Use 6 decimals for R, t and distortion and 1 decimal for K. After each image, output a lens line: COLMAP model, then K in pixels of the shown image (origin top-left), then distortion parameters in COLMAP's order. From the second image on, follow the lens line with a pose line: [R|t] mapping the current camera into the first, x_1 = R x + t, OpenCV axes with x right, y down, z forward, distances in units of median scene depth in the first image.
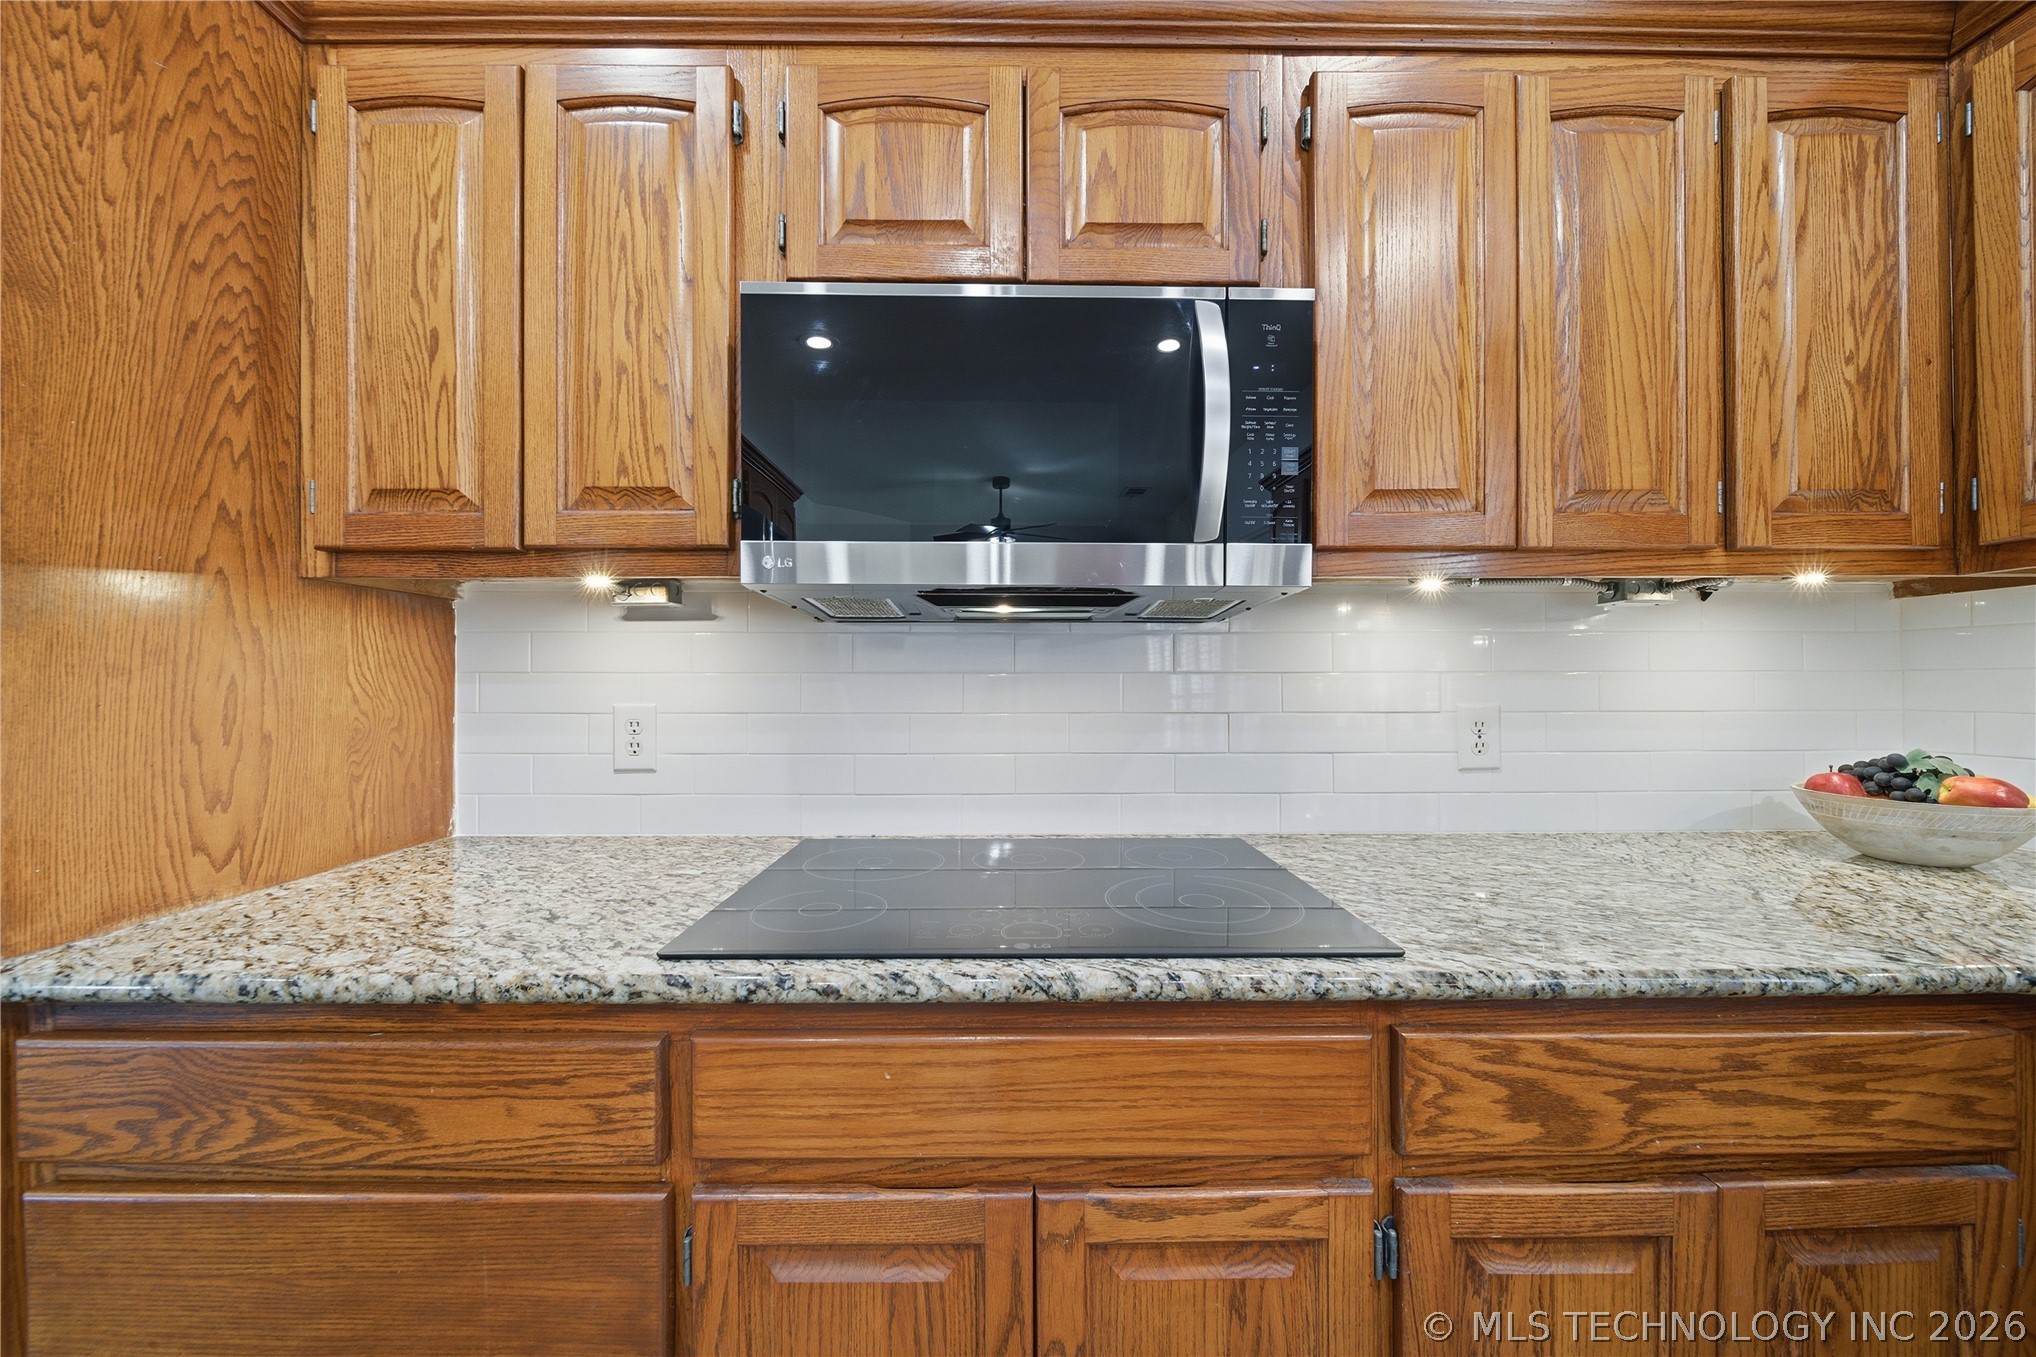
lens RADIAL K [[721.1, 0, 1018.0], [0, 721.1, 678.5], [0, 0, 1]] dist [0.000422, -0.001849]
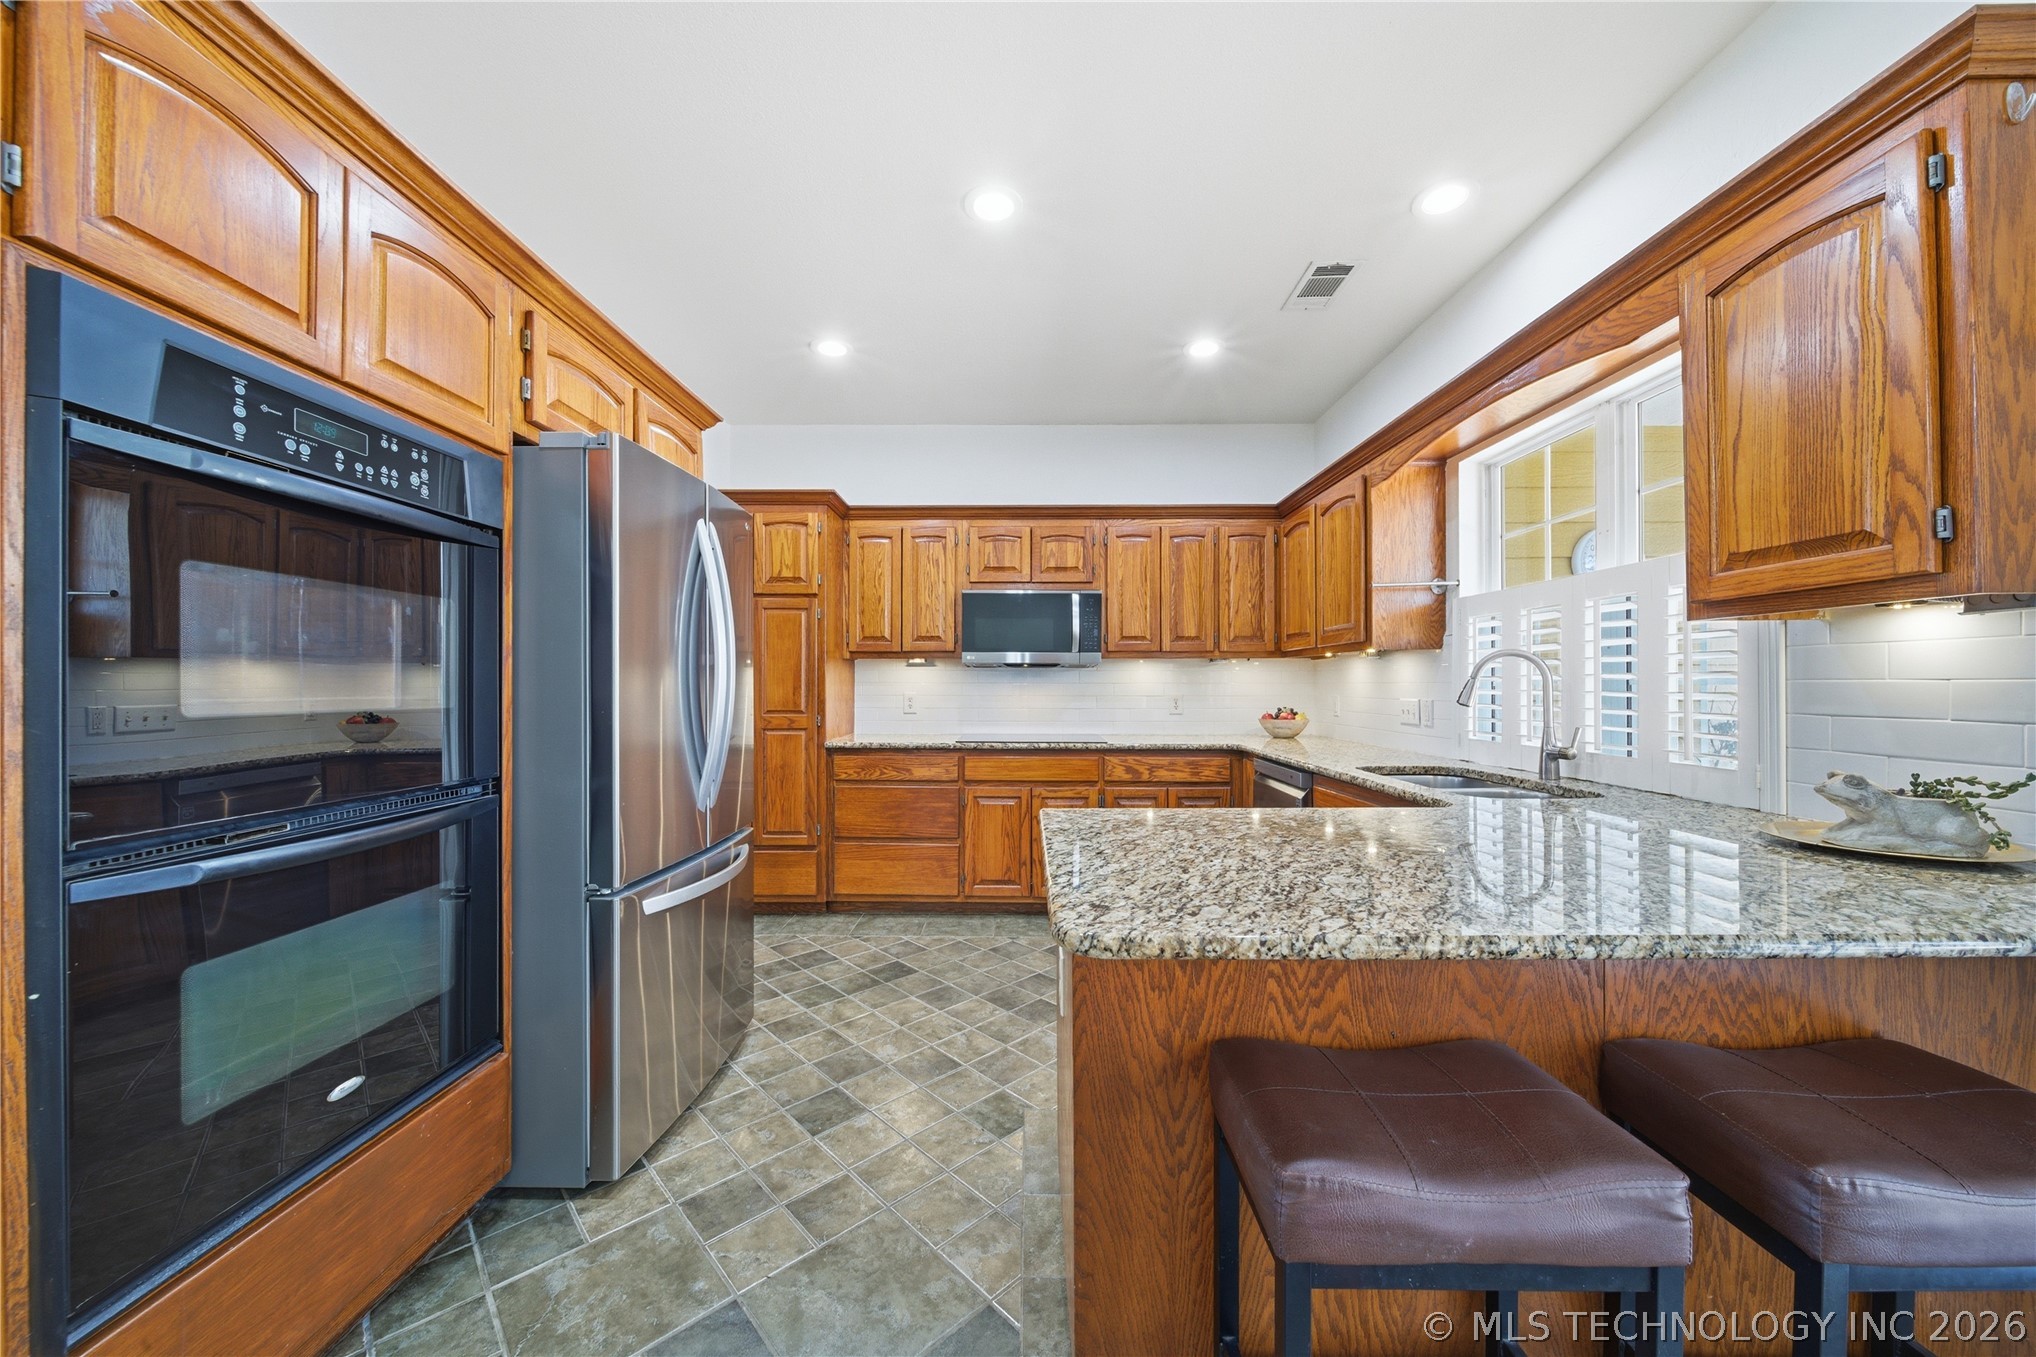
lens RADIAL K [[719.7, 0, 1019.5], [0, 719.7, 684.1], [0, 0, 1]] dist [0.001935, -0.002475]
pose [[0.999758, 0.002969, -0.021818, 0.034126], [-0.002811, 0.999970, 0.007283, -0.036156], [0.021839, -0.007220, 0.999735, -2.883642]]
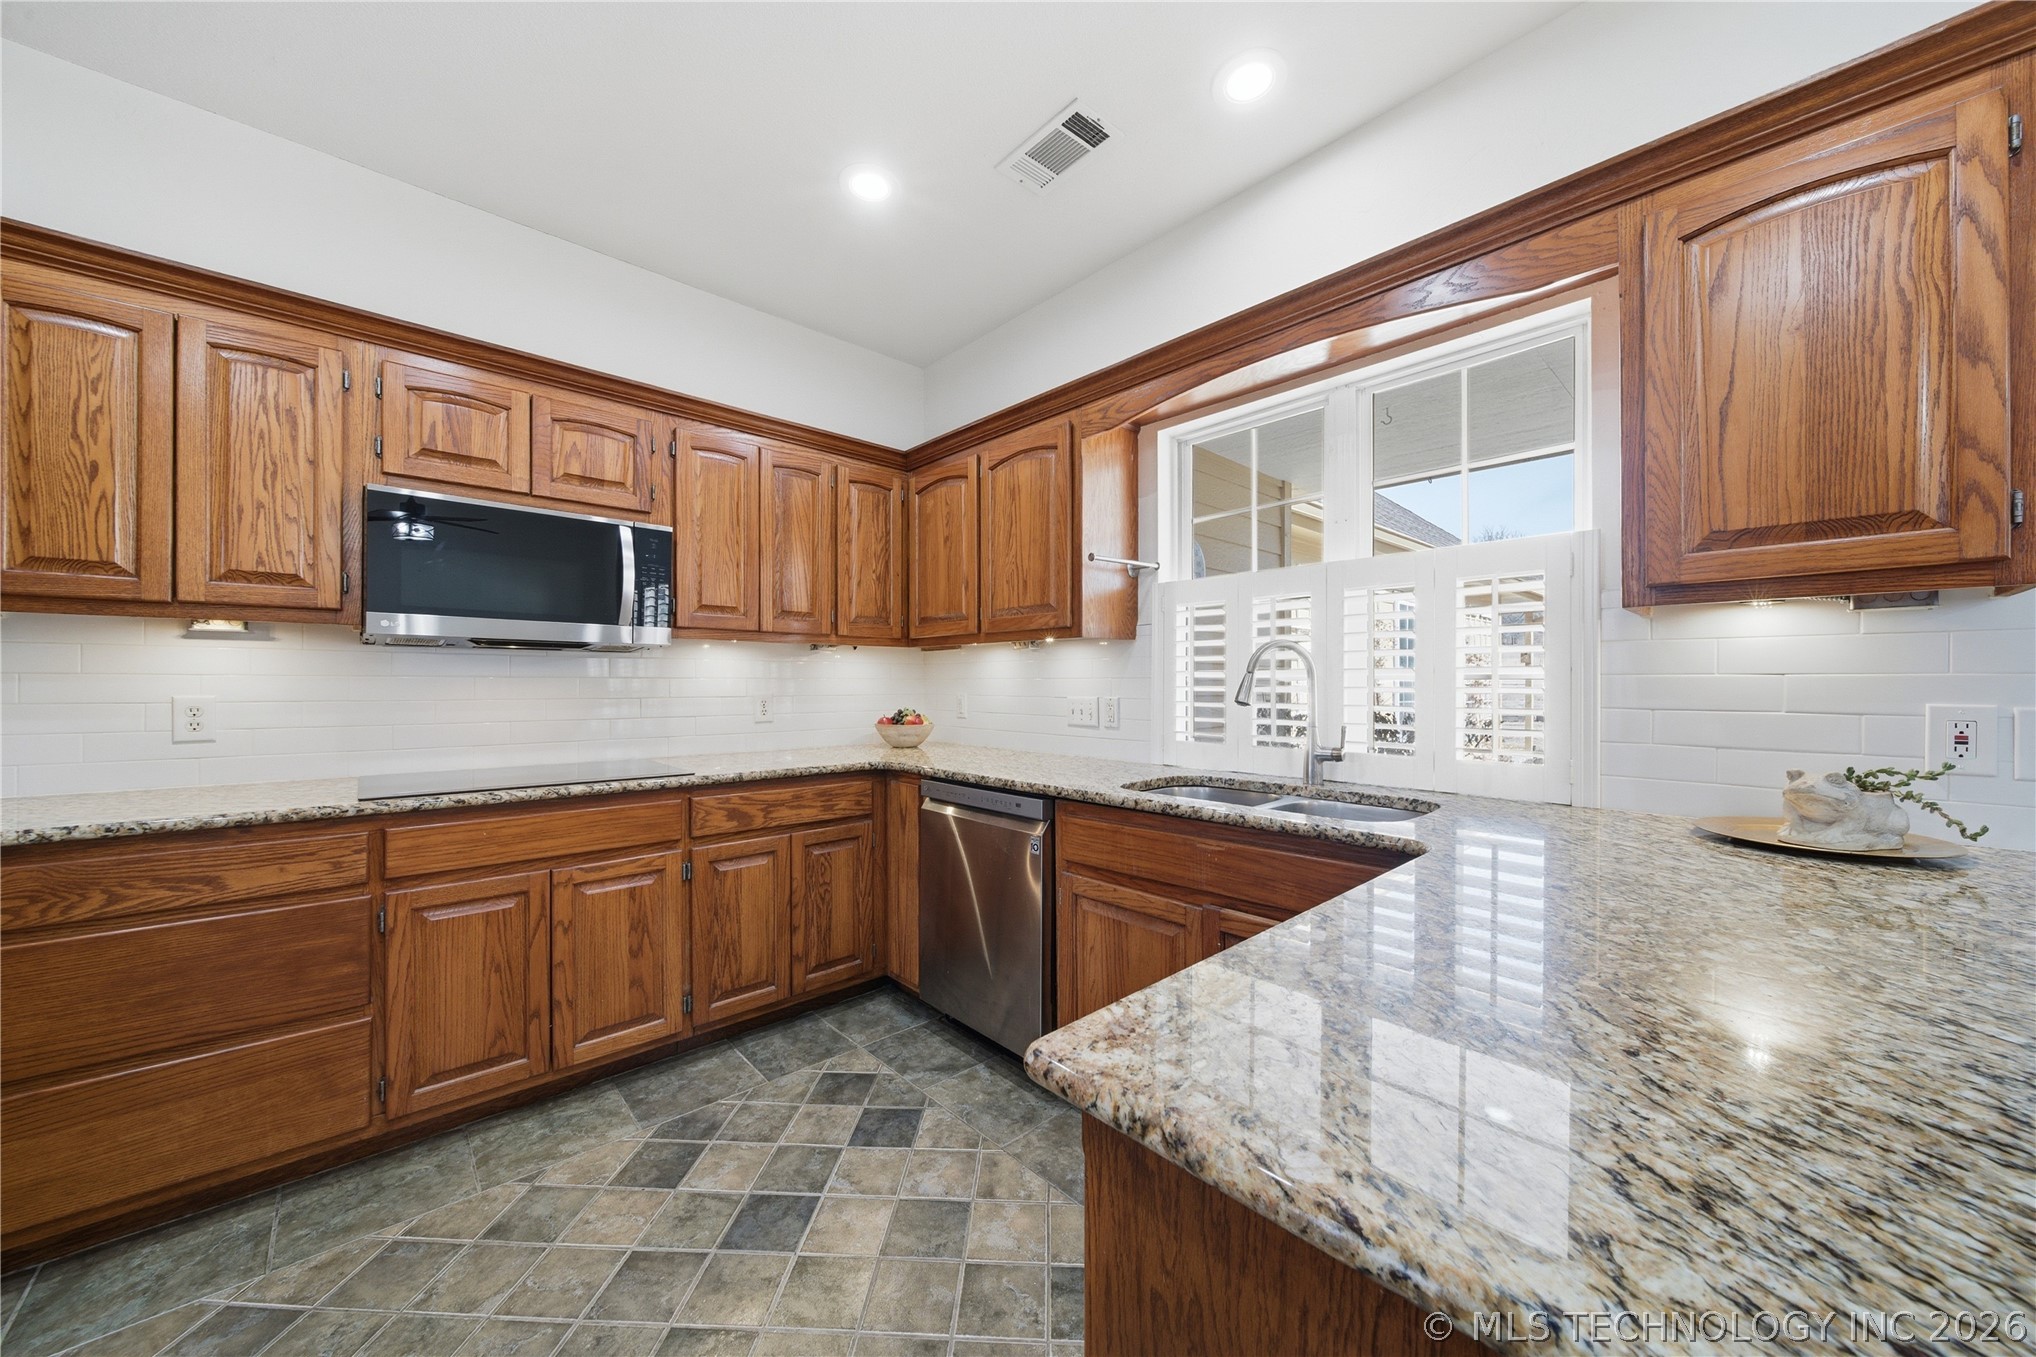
lens RADIAL K [[719.7, 0, 1019.5], [0, 719.7, 684.1], [0, 0, 1]] dist [0.001935, -0.002475]
pose [[0.743056, 0.002297, 0.669225, -0.345192], [-0.008428, 0.999947, 0.005925, -0.015484], [-0.669176, -0.010043, 0.743036, -1.573790]]
